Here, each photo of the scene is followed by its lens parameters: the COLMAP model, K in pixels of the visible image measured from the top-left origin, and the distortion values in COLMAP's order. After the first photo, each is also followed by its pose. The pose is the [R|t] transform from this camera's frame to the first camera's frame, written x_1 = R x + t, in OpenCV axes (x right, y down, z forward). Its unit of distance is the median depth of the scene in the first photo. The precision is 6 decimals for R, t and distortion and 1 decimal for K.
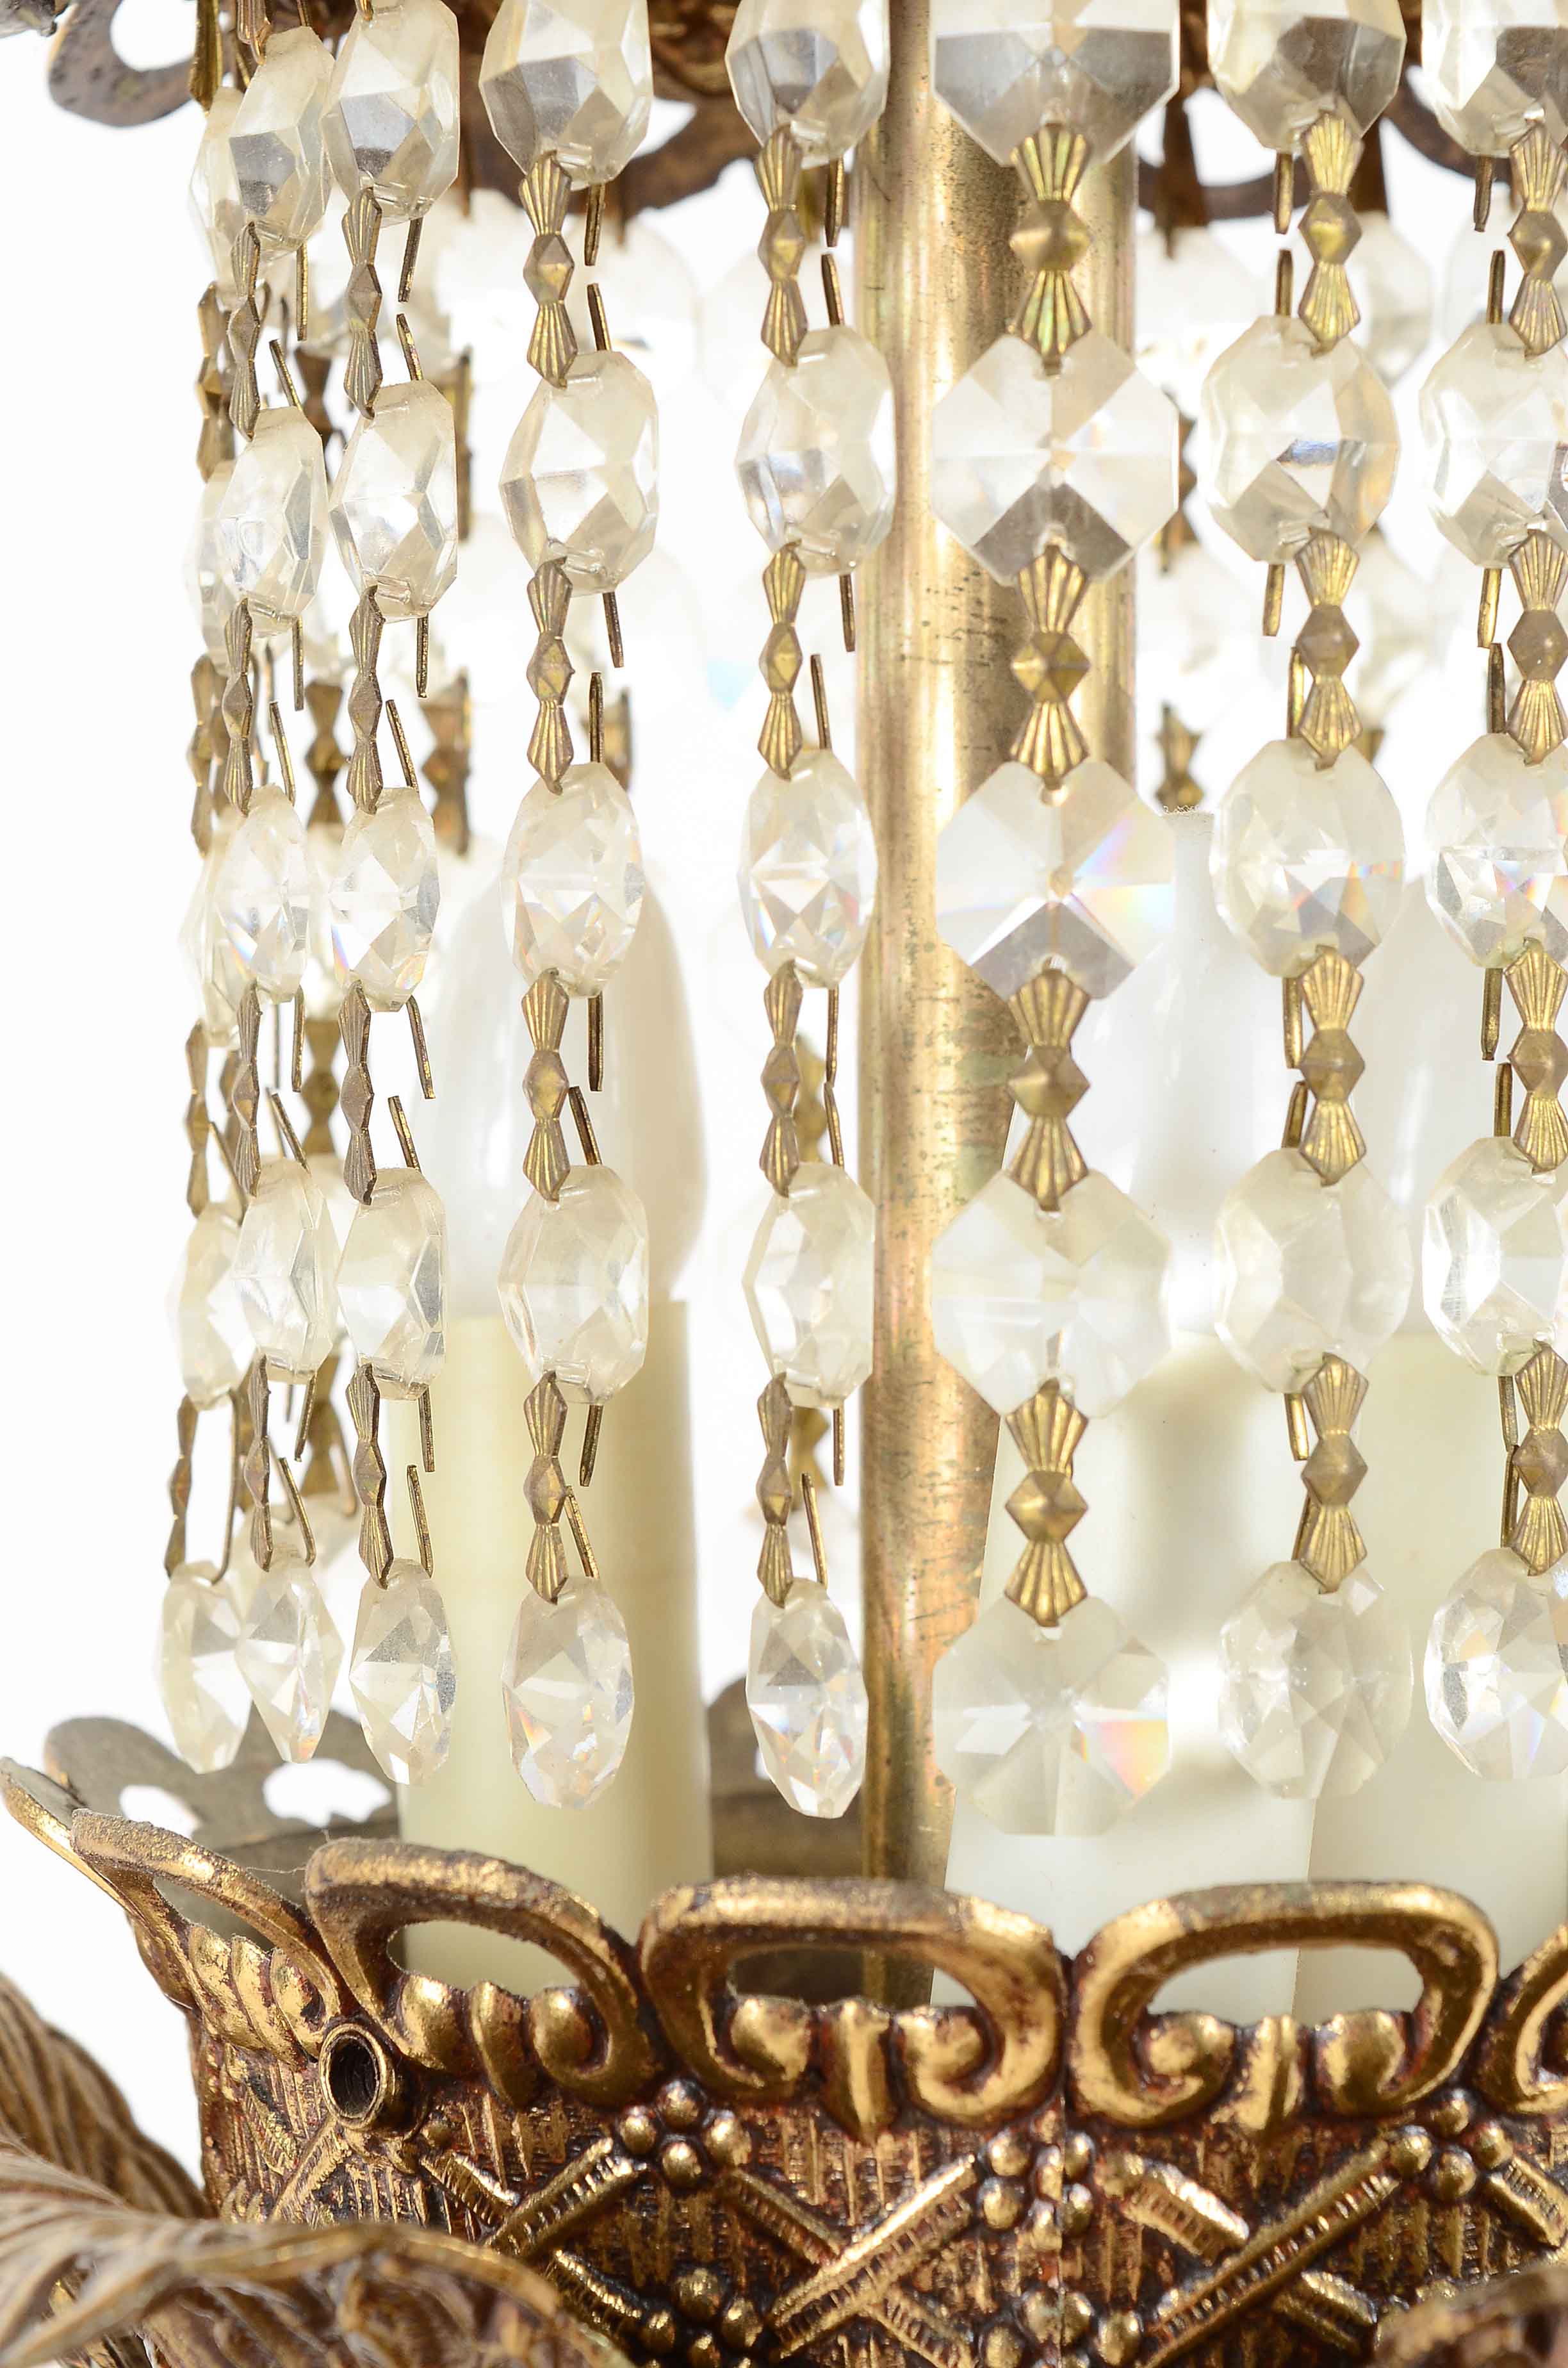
lens RADIAL K [[5183.5, 0, 784.0], [0, 5183.5, 1184.0], [0, 0, 1]] dist [0.071968, -0.049668]
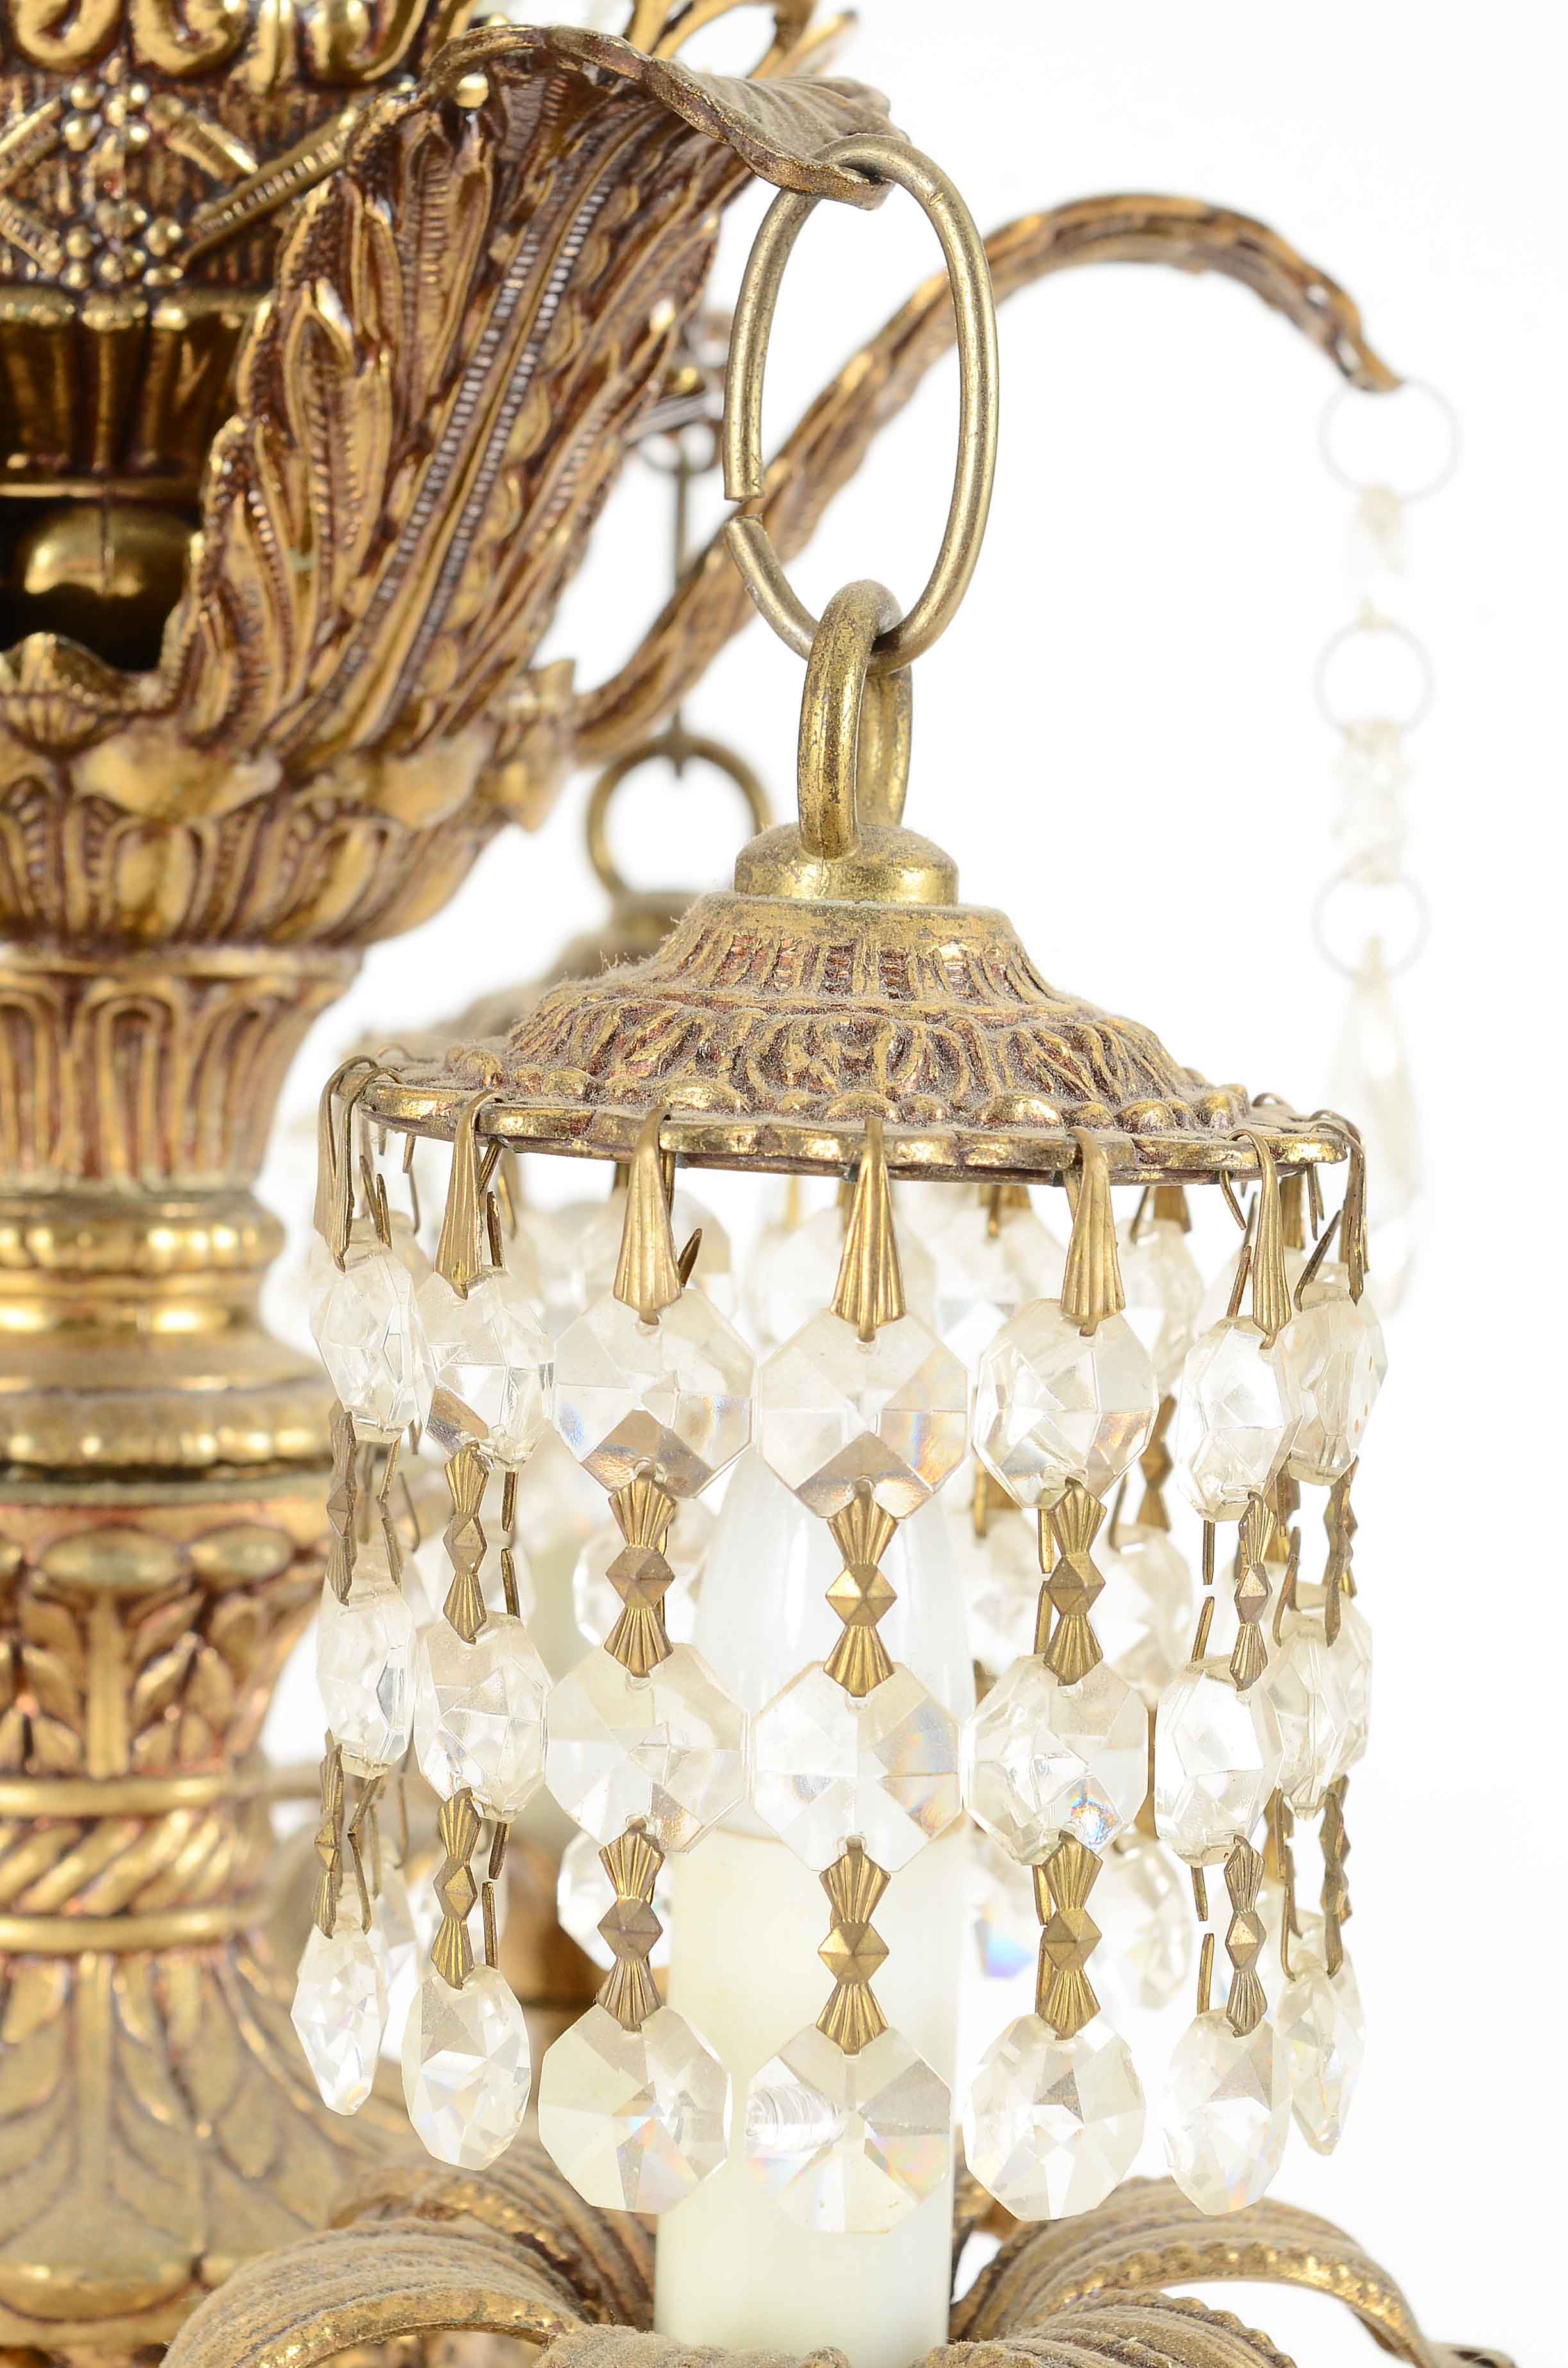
lens RADIAL K [[5183.5, 0, 784.0], [0, 5183.5, 1184.0], [0, 0, 1]] dist [0.071968, -0.049668]
pose [[0.985148, 0.007194, 0.171558, -0.009599], [-0.018122, 0.997898, 0.062215, 0.386486], [-0.170750, -0.064400, 0.983208, -0.425674]]
